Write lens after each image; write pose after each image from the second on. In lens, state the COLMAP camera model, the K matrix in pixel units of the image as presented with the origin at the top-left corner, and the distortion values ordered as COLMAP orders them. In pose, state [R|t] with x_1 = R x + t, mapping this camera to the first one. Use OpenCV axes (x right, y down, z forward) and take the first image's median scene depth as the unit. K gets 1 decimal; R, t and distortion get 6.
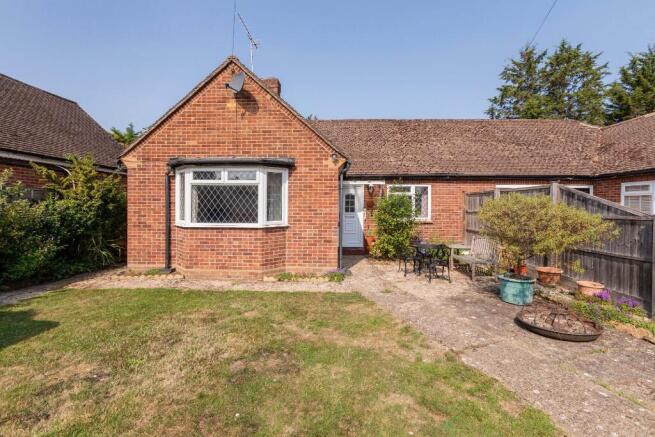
lens RADIAL K [[289.2, 0, 327.1], [0, 289.2, 213.1], [0, 0, 1]] dist [0.000731, -0.000317]
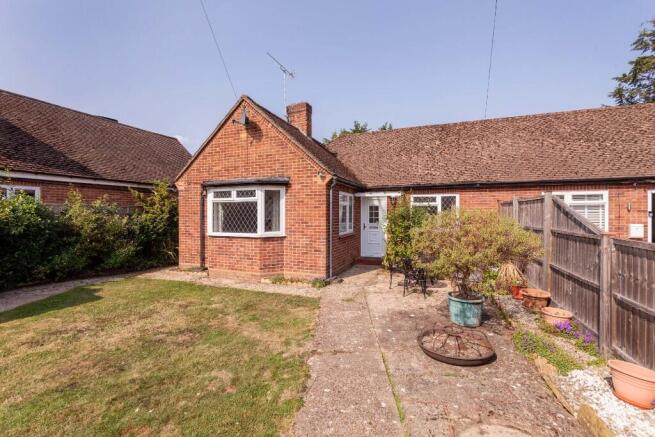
lens RADIAL K [[289.2, 0, 328.5], [0, 289.2, 220.8], [0, 0, 1]] dist [0.000731, -0.000317]
pose [[0.943076, 0.002559, -0.332567, 0.414467], [-0.002051, 0.999996, 0.001879, -0.018876], [0.332571, -0.001090, 0.943078, -0.025586]]
